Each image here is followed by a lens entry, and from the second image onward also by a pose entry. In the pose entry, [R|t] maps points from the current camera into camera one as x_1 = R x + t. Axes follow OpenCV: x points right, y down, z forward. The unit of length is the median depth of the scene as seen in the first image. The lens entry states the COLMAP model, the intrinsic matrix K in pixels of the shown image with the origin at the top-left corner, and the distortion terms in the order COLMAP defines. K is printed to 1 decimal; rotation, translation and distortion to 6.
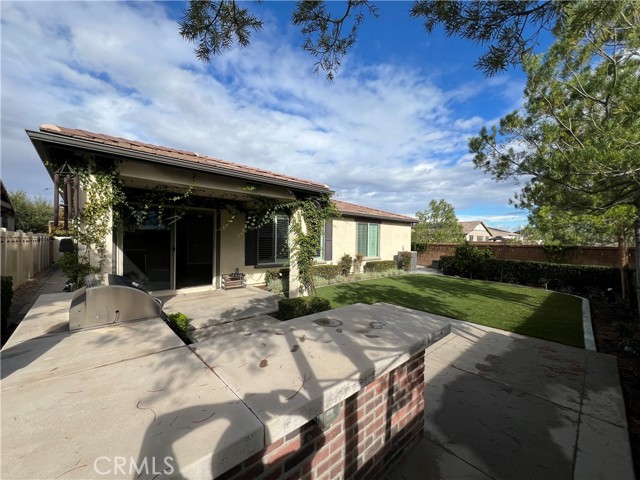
lens RADIAL K [[255.5, 0, 316.9], [0, 255.5, 244.6], [0, 0, 1]] dist [0.001636, -0.001702]
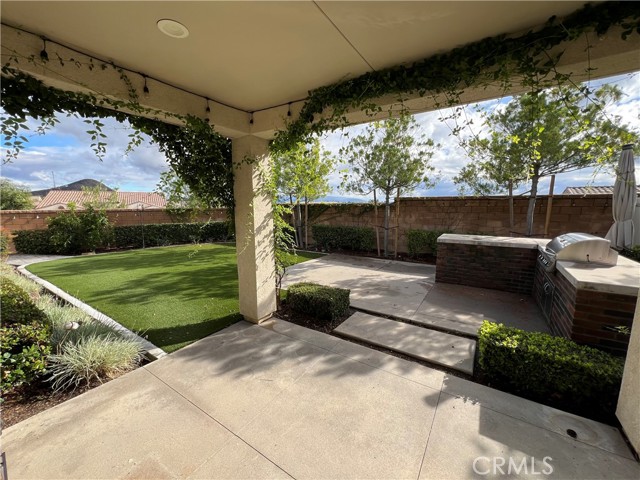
lens RADIAL K [[255.5, 0, 319.6], [0, 255.5, 244.1], [0, 0, 1]] dist [0.001636, -0.001702]
pose [[-0.248605, -0.161709, 0.955011, -0.743236], [0.017972, 0.985025, 0.171470, -0.045326], [-0.968438, 0.059792, -0.241976, 1.148181]]
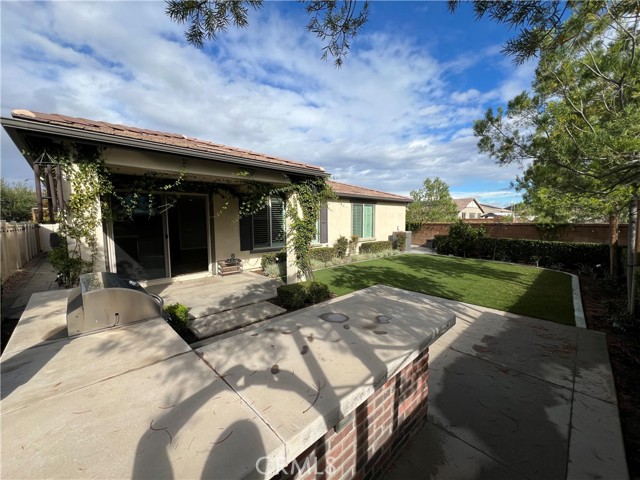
lens RADIAL K [[255.5, 0, 317.2], [0, 255.5, 244.2], [0, 0, 1]] dist [0.001636, -0.001702]
pose [[0.999412, -0.023573, 0.024880, -0.014621], [0.021537, 0.996628, 0.079179, -0.021913], [-0.026663, -0.078597, 0.996550, 0.013254]]
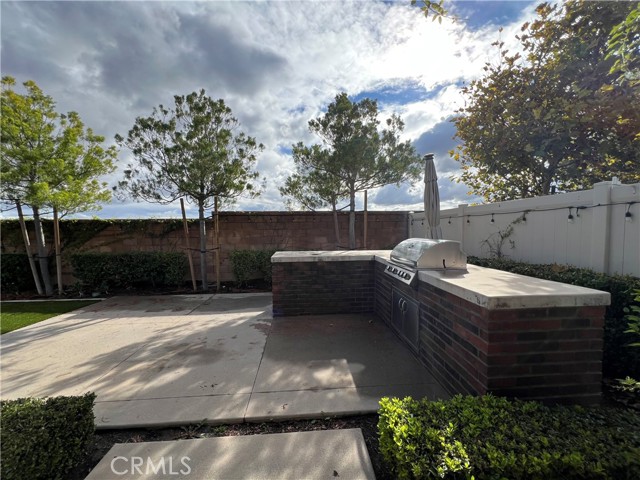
lens RADIAL K [[255.5, 0, 319.2], [0, 255.5, 242.1], [0, 0, 1]] dist [0.001636, -0.001702]
pose [[-0.786809, -0.035395, 0.616181, -0.466500], [0.008870, 0.997603, 0.068631, 0.017919], [-0.617133, 0.059465, -0.784609, 0.952553]]
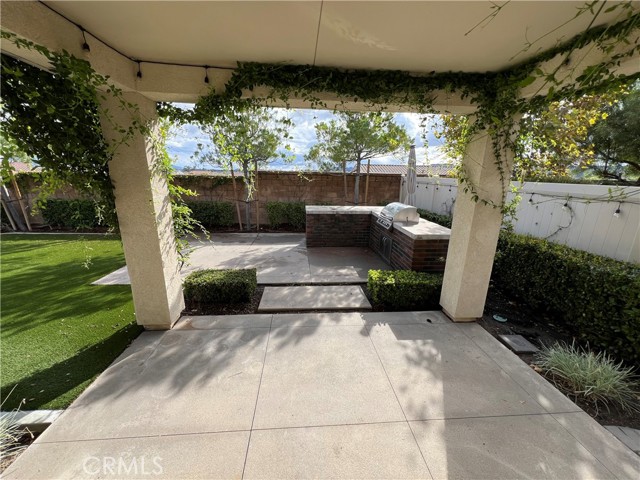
lens RADIAL K [[255.5, 0, 319.0], [0, 255.5, 244.8], [0, 0, 1]] dist [0.001636, -0.001702]
pose [[-0.789322, -0.193417, 0.582719, -0.655842], [-0.019886, 0.956640, 0.290592, -0.077539], [-0.613658, 0.217782, -0.758943, 1.339110]]
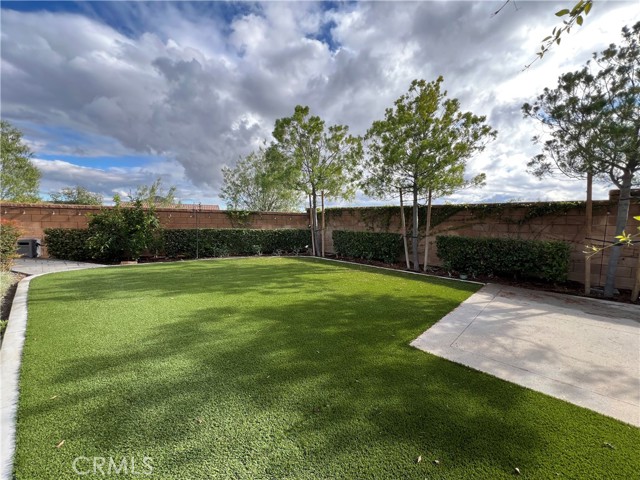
lens RADIAL K [[255.5, 0, 320.5], [0, 255.5, 245.1], [0, 0, 1]] dist [0.001636, -0.001702]
pose [[-0.091656, -0.102711, 0.990480, -0.100841], [-0.005296, 0.994703, 0.102658, 0.056295], [-0.995777, 0.004163, -0.091715, 1.389729]]
